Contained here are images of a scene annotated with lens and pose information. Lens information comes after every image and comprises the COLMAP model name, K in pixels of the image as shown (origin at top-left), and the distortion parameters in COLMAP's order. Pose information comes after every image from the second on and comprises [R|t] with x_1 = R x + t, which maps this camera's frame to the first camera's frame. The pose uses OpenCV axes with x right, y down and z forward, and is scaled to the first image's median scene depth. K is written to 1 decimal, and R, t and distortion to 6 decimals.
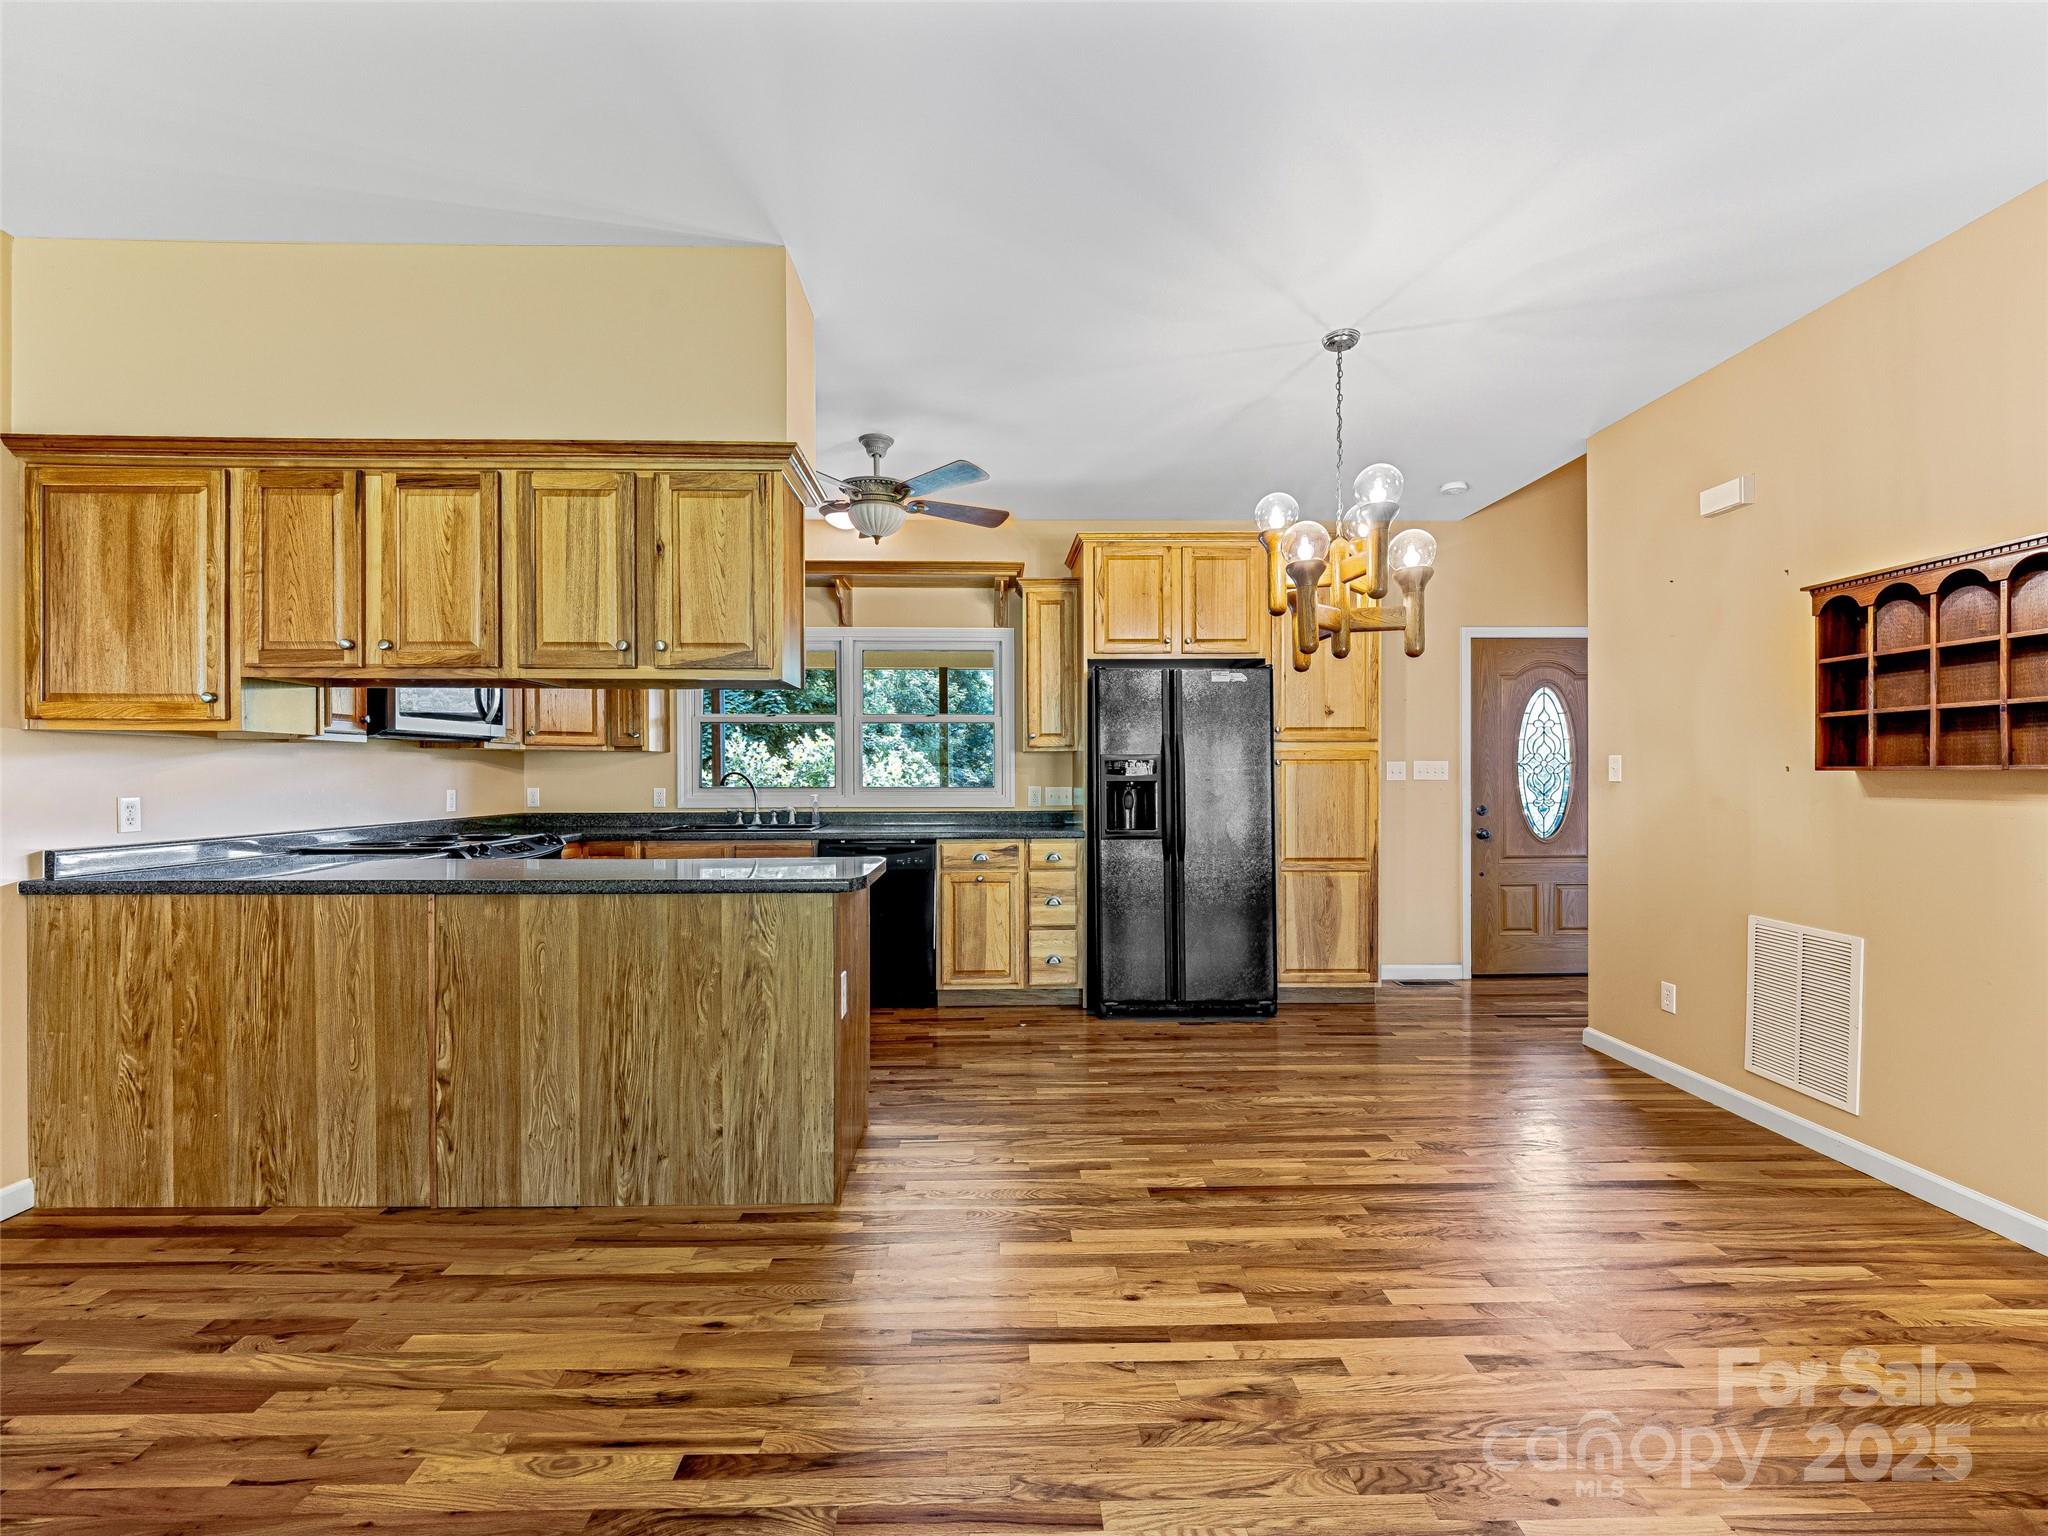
lens RADIAL K [[849.2, 0, 1006.4], [0, 849.2, 776.2], [0, 0, 1]] dist [0.001485, -0.005426]
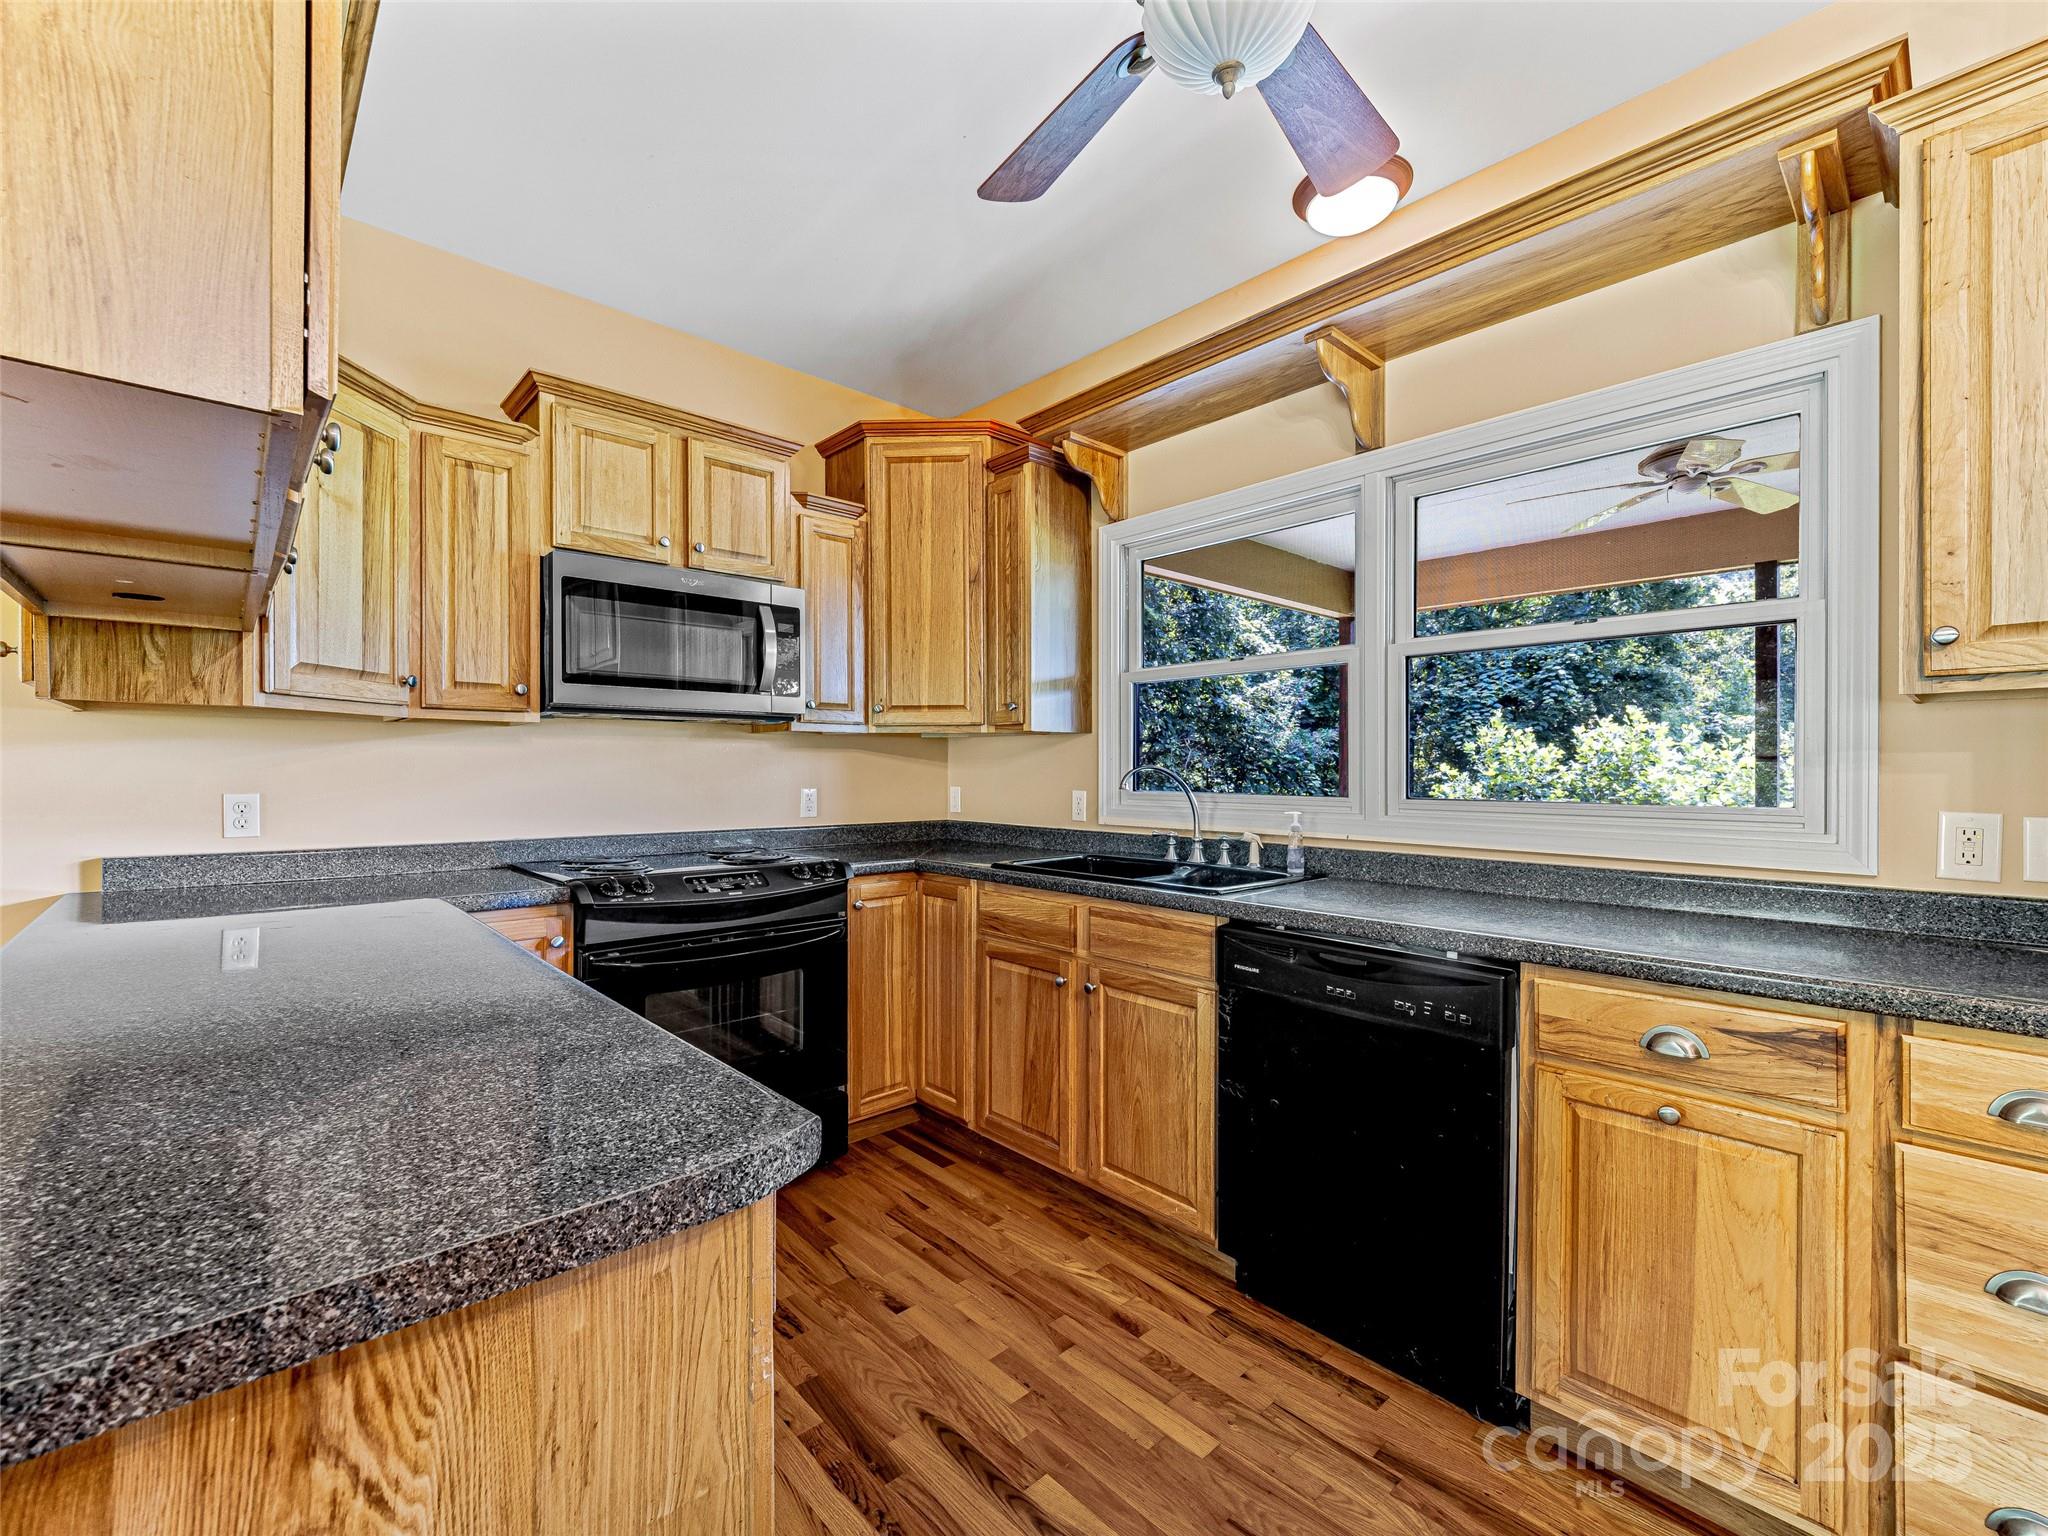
lens RADIAL K [[864.8, 0, 1017.7], [0, 864.8, 765.9], [0, 0, 1]] dist [0.012272, -0.006432]
pose [[0.650392, 0.005632, -0.759578, 0.100821], [-0.009700, 0.999953, -0.000892, -0.007055], [0.759537, 0.007948, 0.650416, 1.131263]]
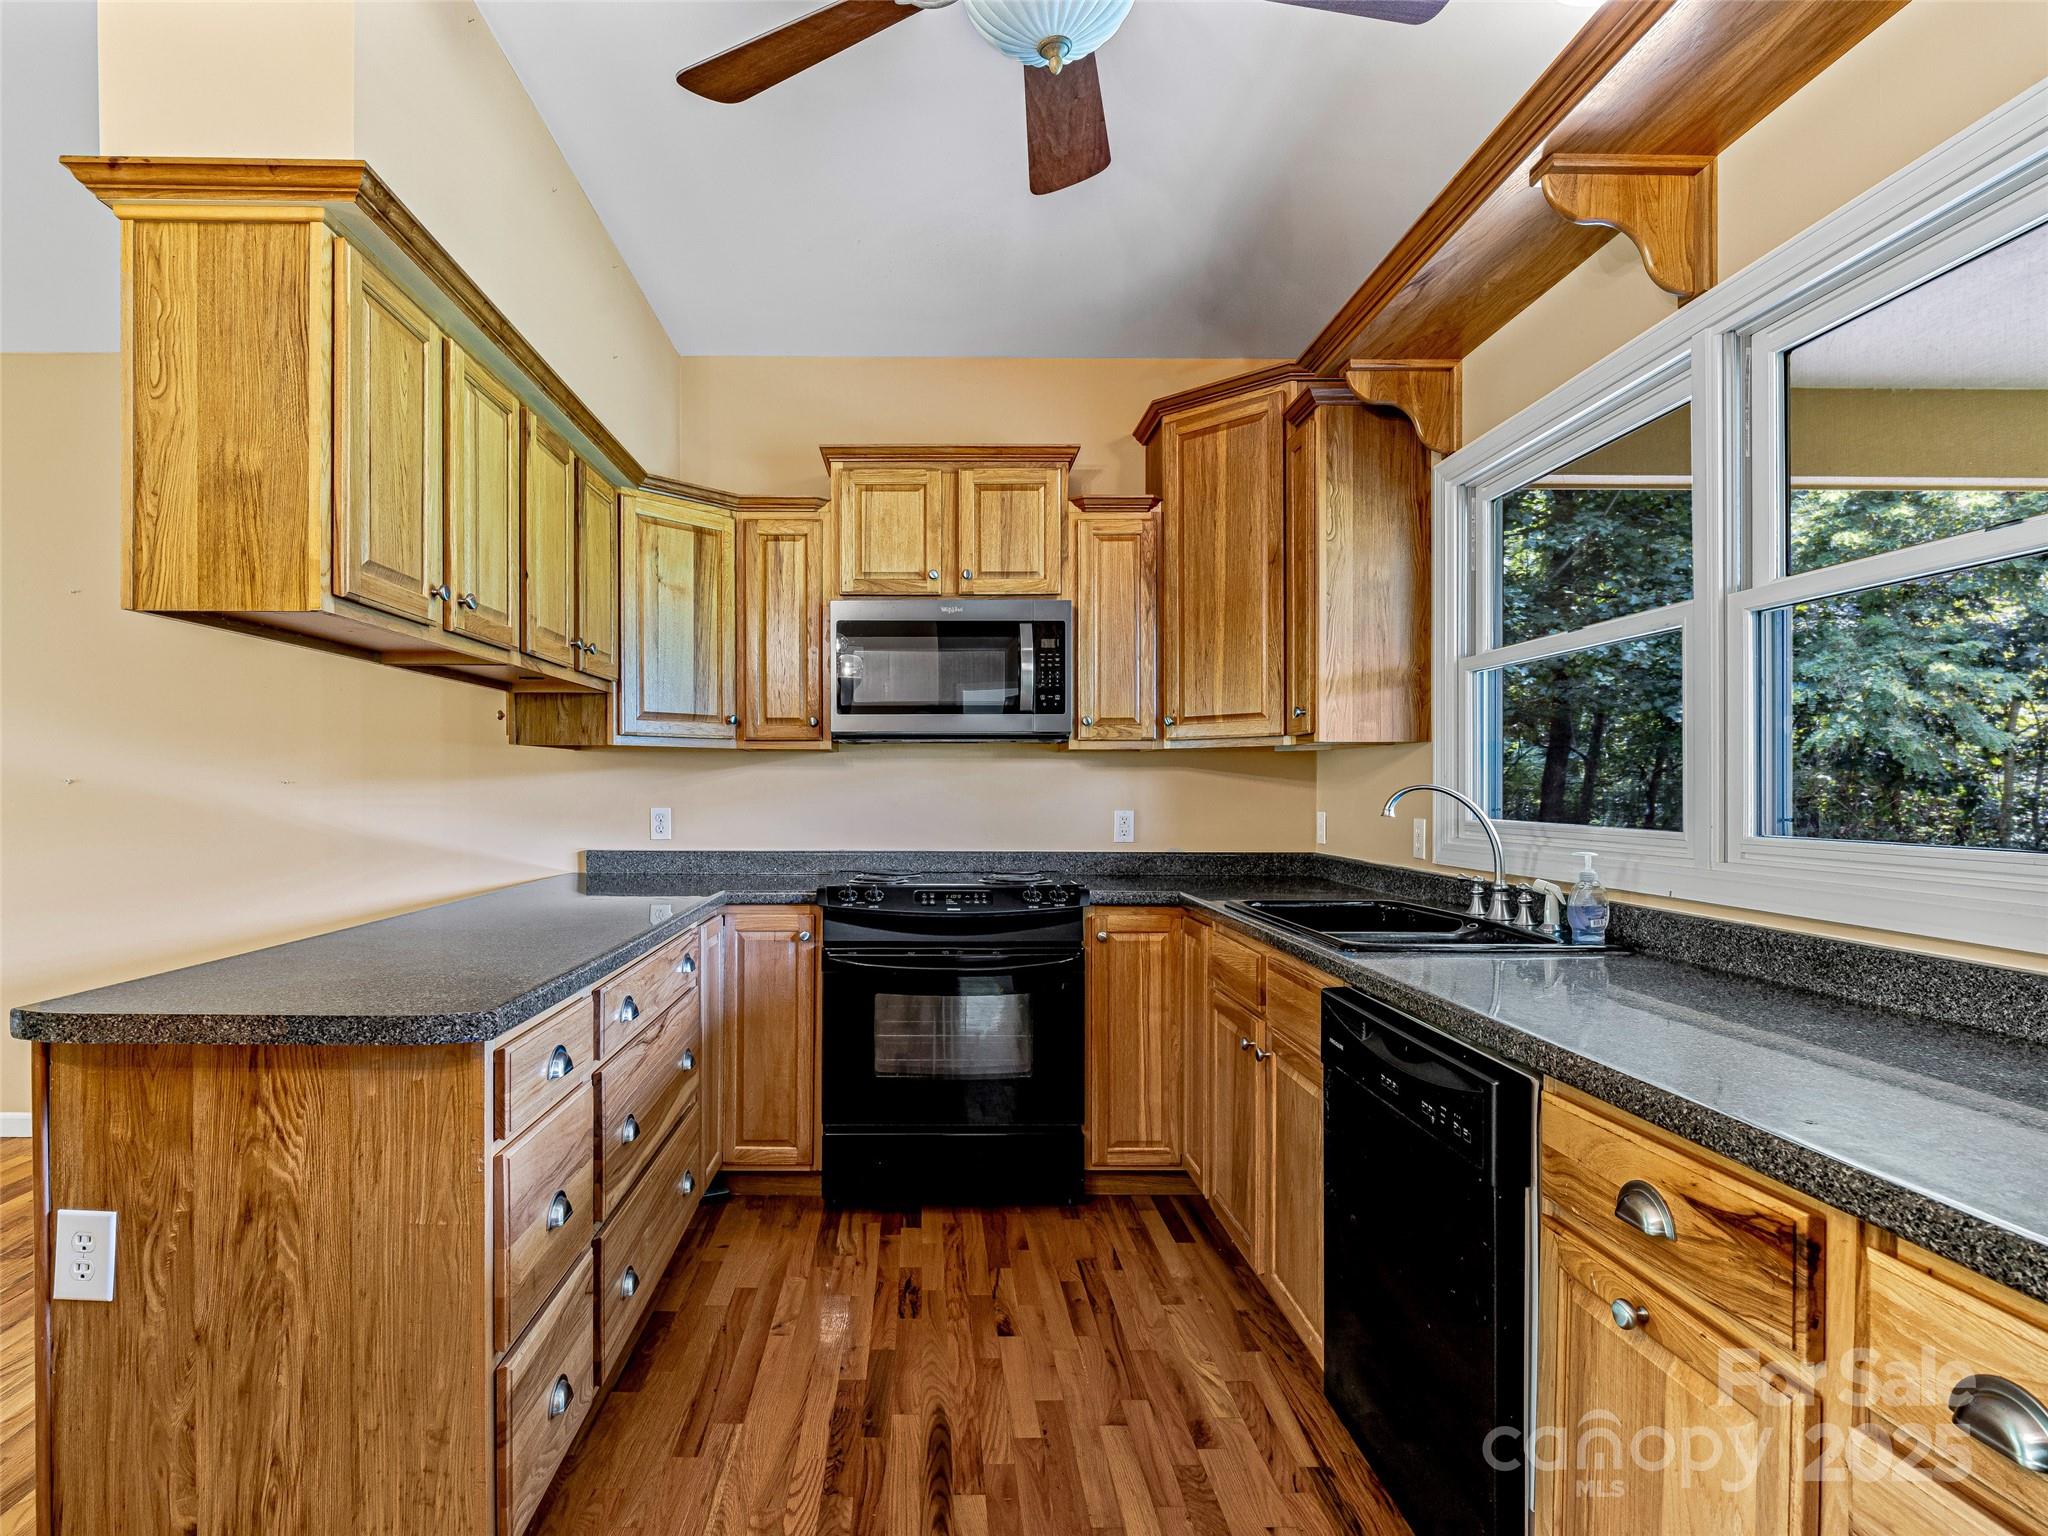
lens RADIAL K [[1107.4, 0, 983.5], [0, 1107.4, 789.2], [0, 0, 1]] dist [-0.000731, -0.001213]
pose [[-0.015798, 0.007134, -0.999850, 0.437006], [-0.005938, 0.999956, 0.007228, -0.011126], [0.999858, 0.006051, -0.015755, 1.570647]]
